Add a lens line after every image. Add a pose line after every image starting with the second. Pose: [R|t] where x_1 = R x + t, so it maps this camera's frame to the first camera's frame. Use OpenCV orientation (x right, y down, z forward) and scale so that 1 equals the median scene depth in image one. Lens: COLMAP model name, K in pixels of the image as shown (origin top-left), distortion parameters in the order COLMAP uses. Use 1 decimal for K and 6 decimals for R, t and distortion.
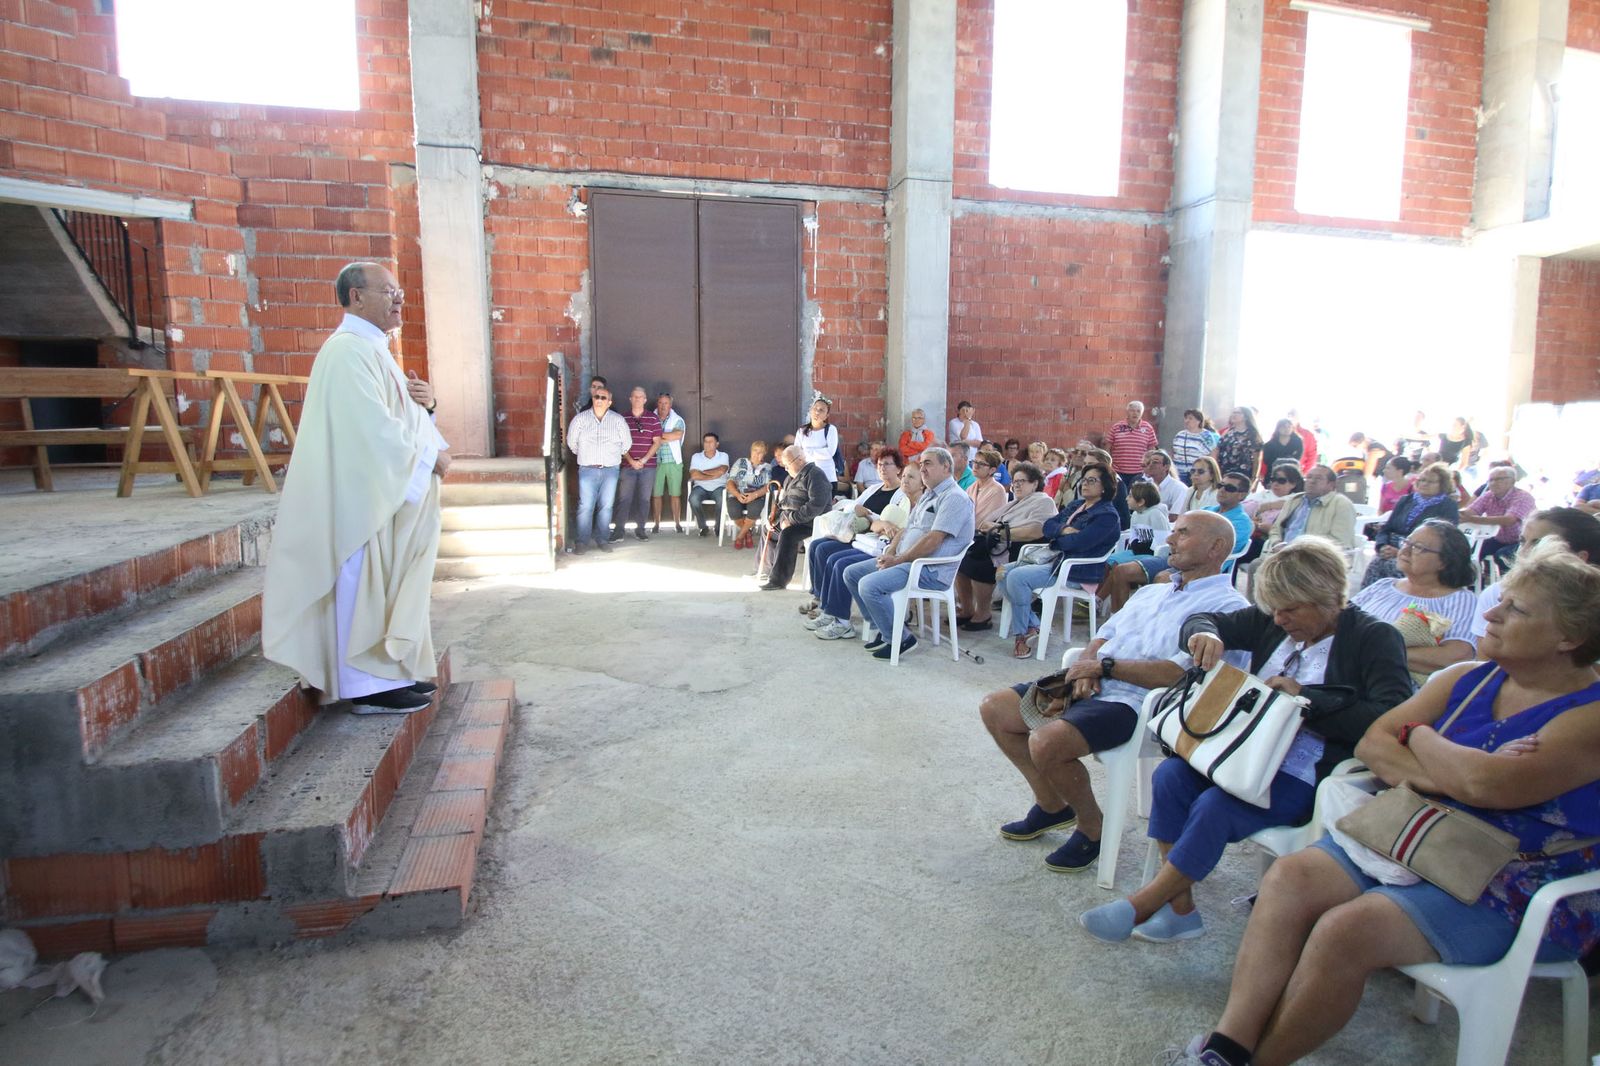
lens RADIAL K [[850.0, 0, 793.7], [0, 850.0, 534.6], [0, 0, 1]] dist [0.006914, -0.023738]
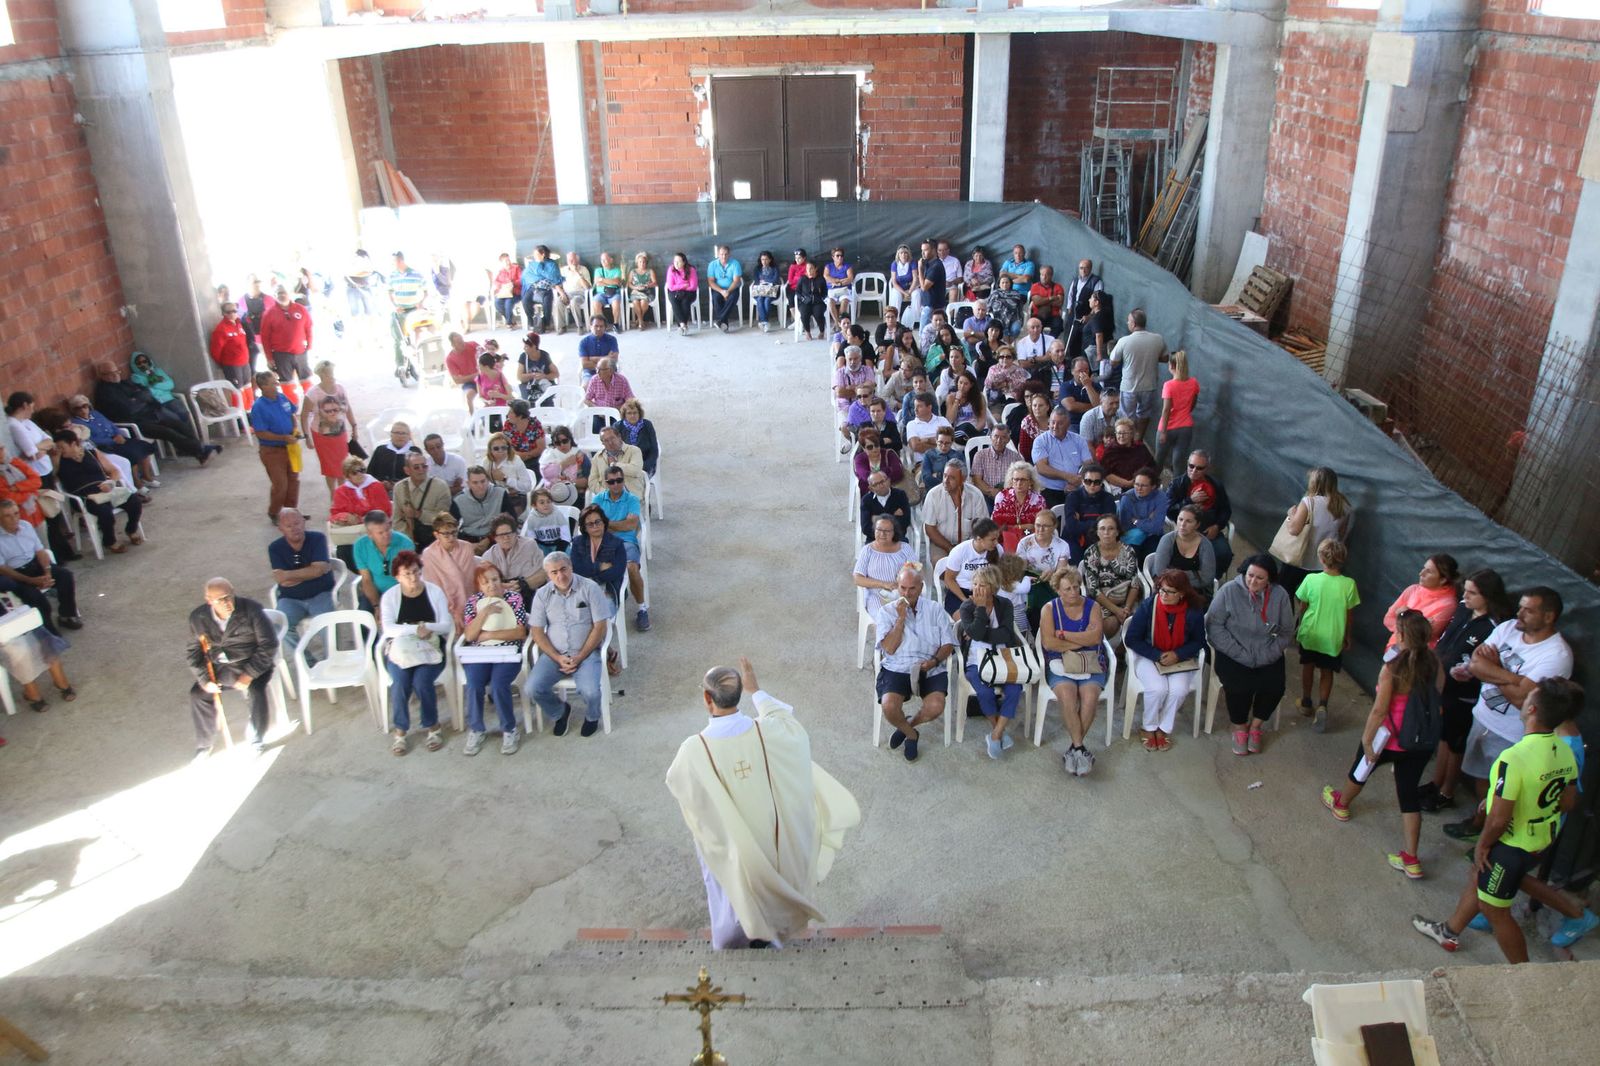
lens RADIAL K [[1224.0, 0, 800.0], [0, 1224.0, 533.0], [0, 0, 1]] dist [-0.048200, 0.015002]
pose [[0.232033, -0.413878, 0.880265, -0.516039], [0.145620, 0.909545, 0.389260, -0.311129], [-0.961746, 0.037863, 0.271313, 0.099515]]
